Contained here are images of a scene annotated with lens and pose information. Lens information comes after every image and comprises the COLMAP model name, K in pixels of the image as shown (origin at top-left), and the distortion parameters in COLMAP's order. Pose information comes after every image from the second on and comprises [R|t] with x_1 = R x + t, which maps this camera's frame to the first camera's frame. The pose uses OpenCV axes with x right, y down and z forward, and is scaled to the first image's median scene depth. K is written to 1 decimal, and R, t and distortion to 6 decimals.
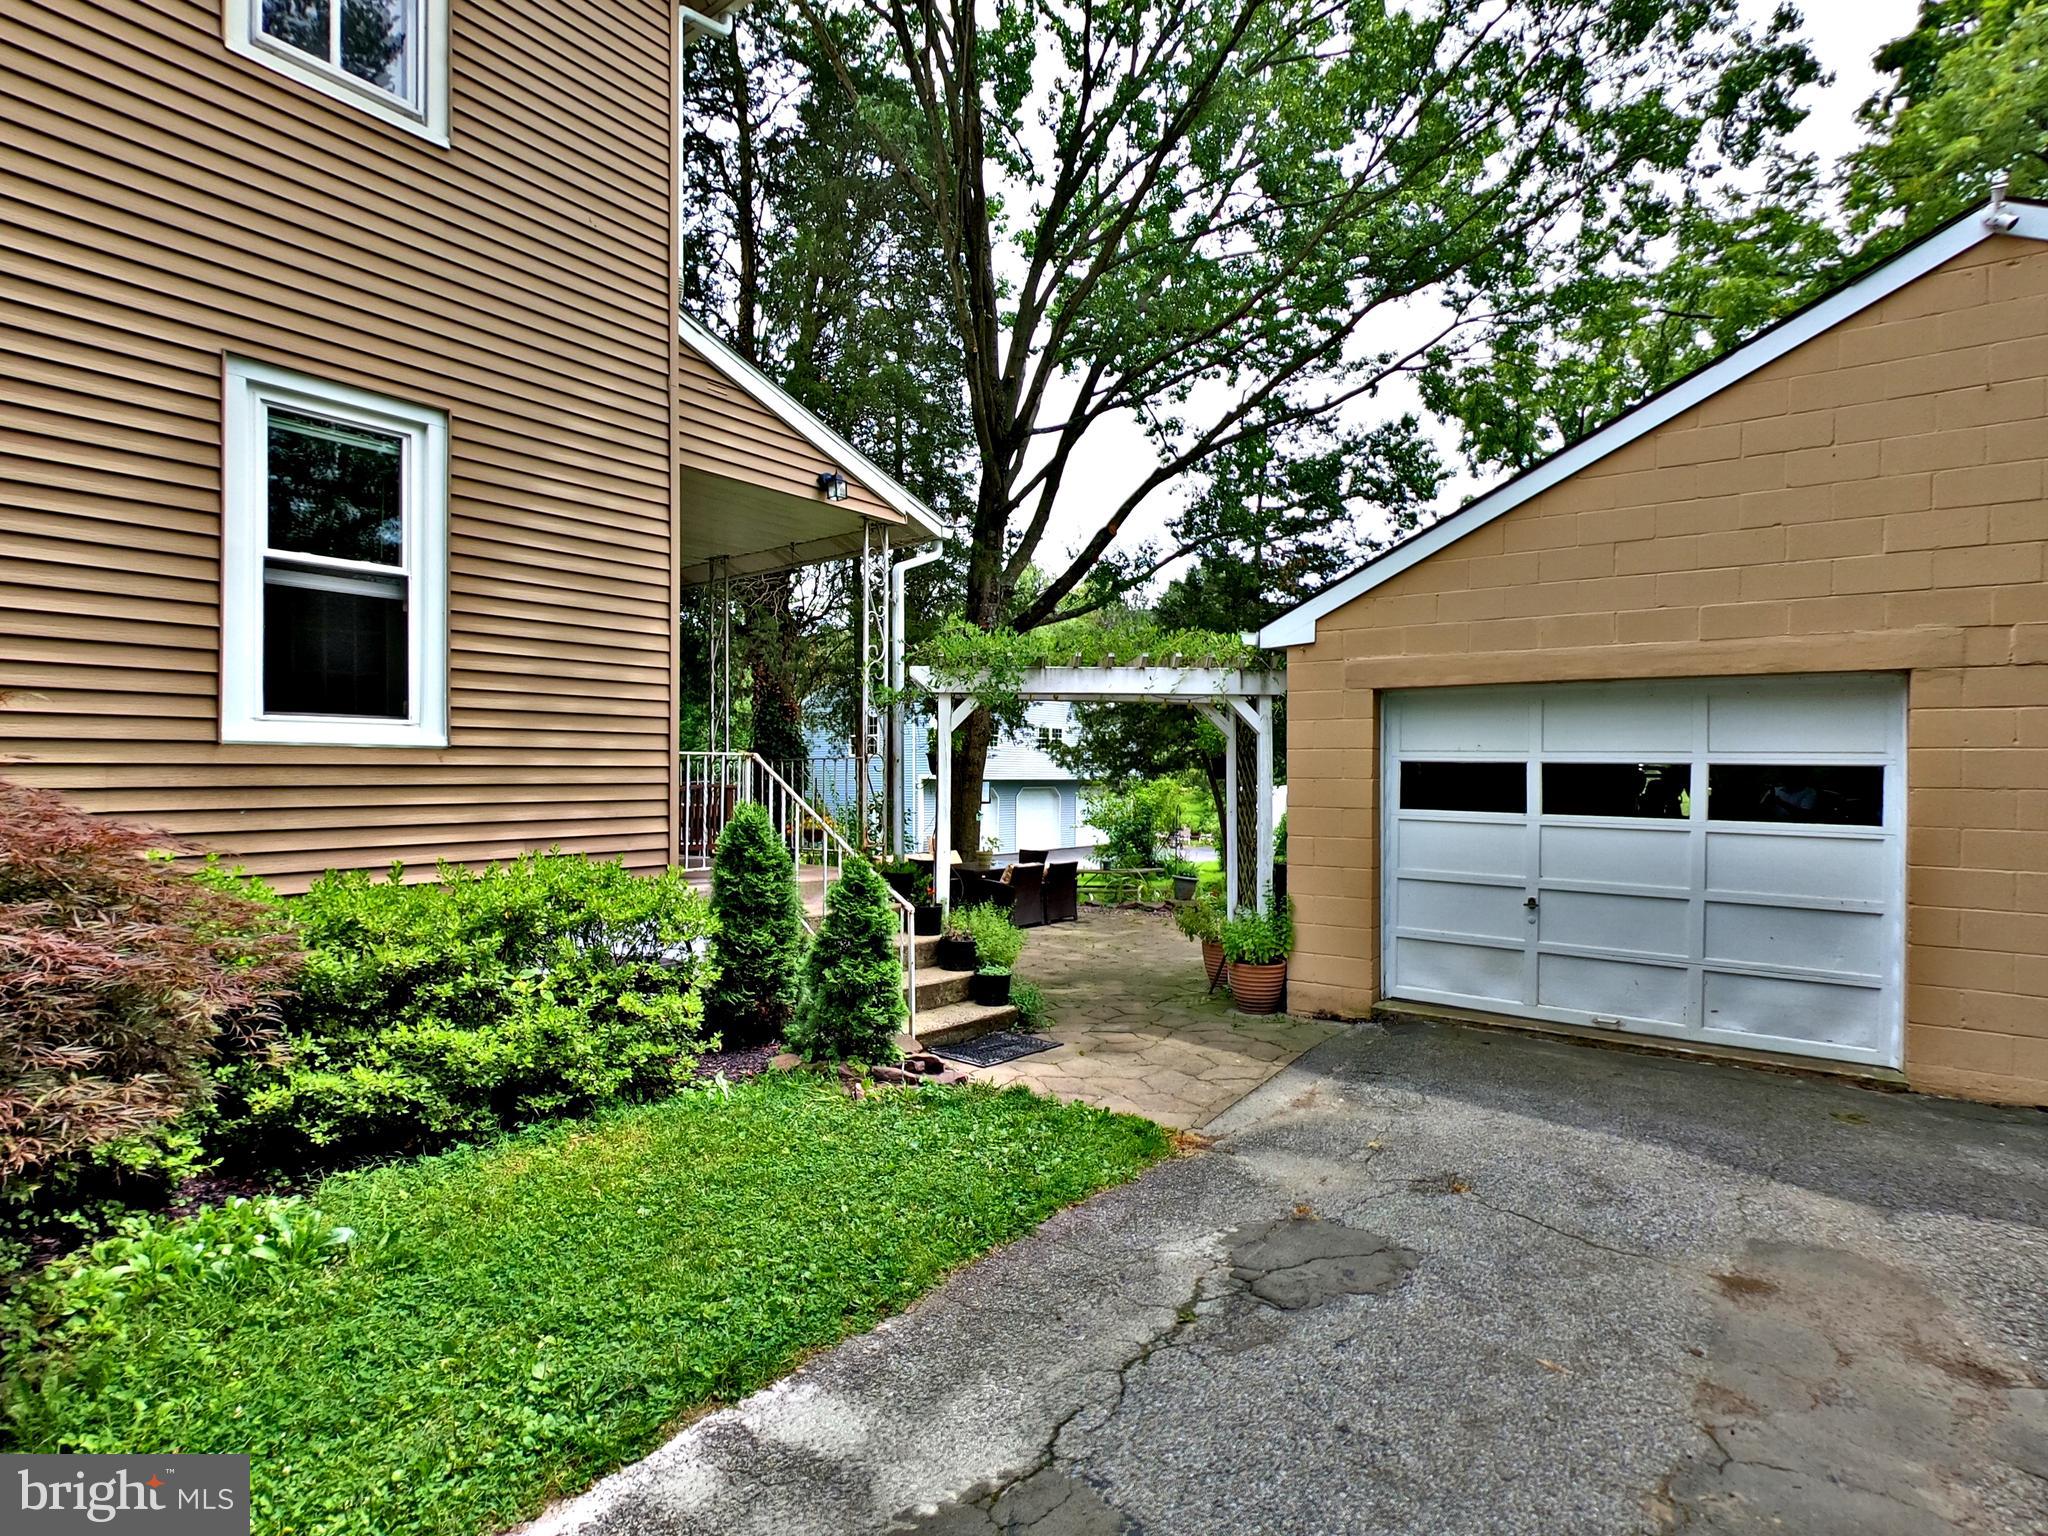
lens RADIAL K [[1058.2, 0, 1025.7], [0, 1058.2, 774.8], [0, 0, 1]] dist [0.002122, 0.001112]
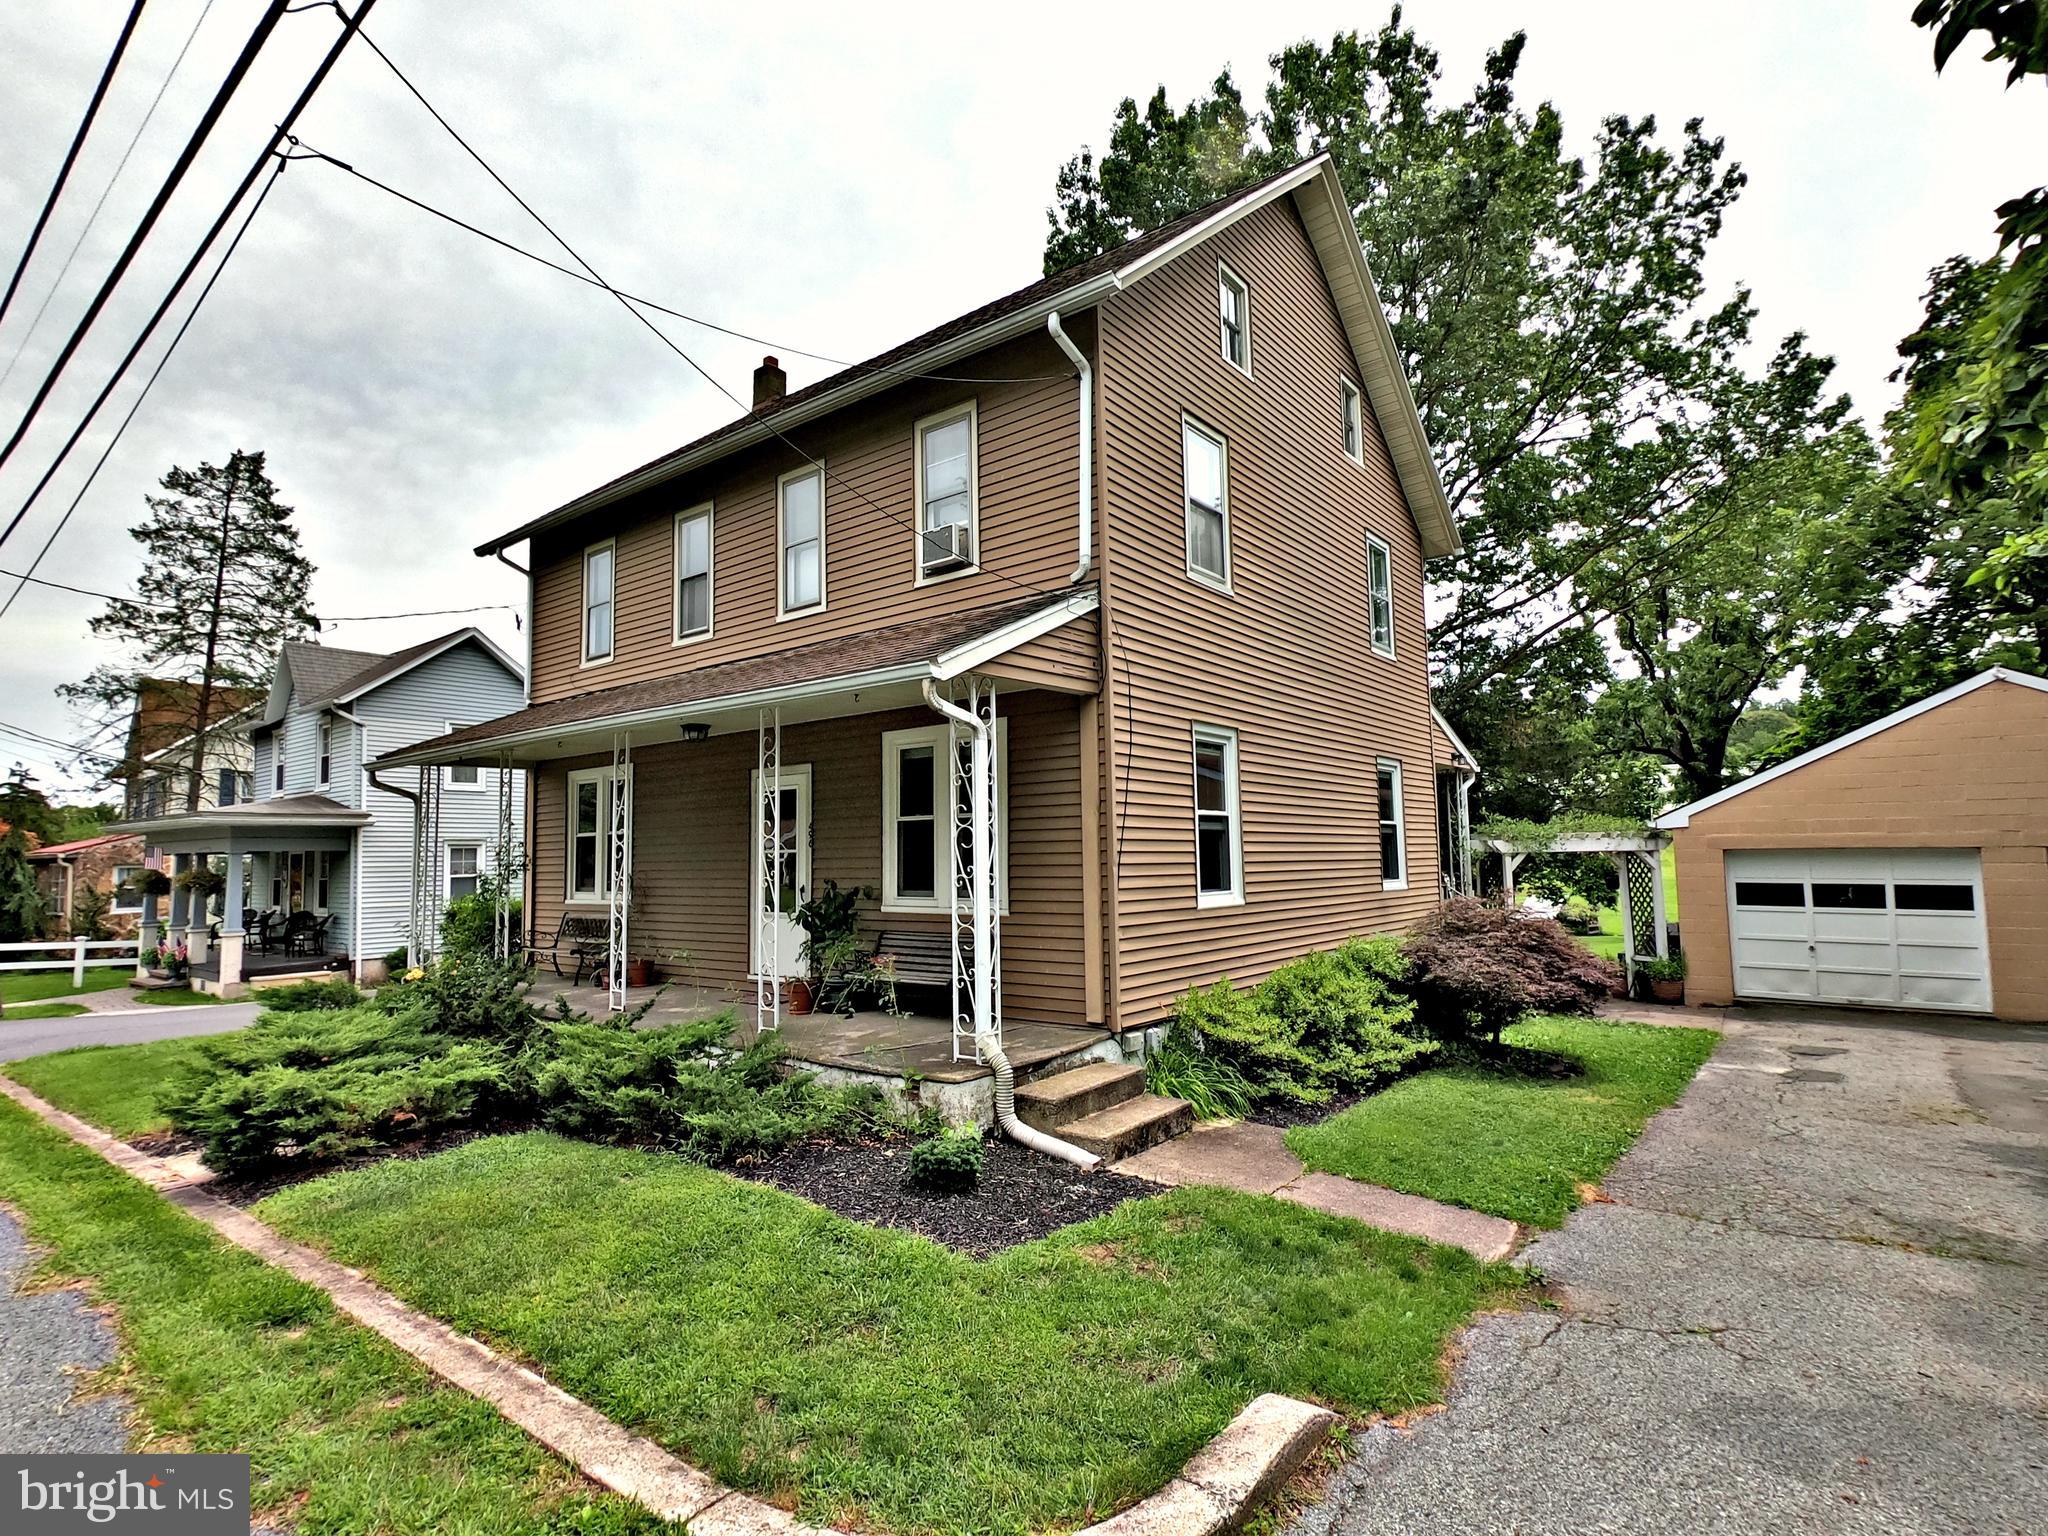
lens RADIAL K [[1032.4, 0, 1031.1], [0, 1032.4, 773.4], [0, 0, 1]] dist [-0.001311, -0.000751]
pose [[0.999004, -0.021491, -0.039099, -1.004273], [0.018085, 0.996178, -0.085448, -0.082253], [0.040786, 0.084656, 0.995575, -1.175688]]
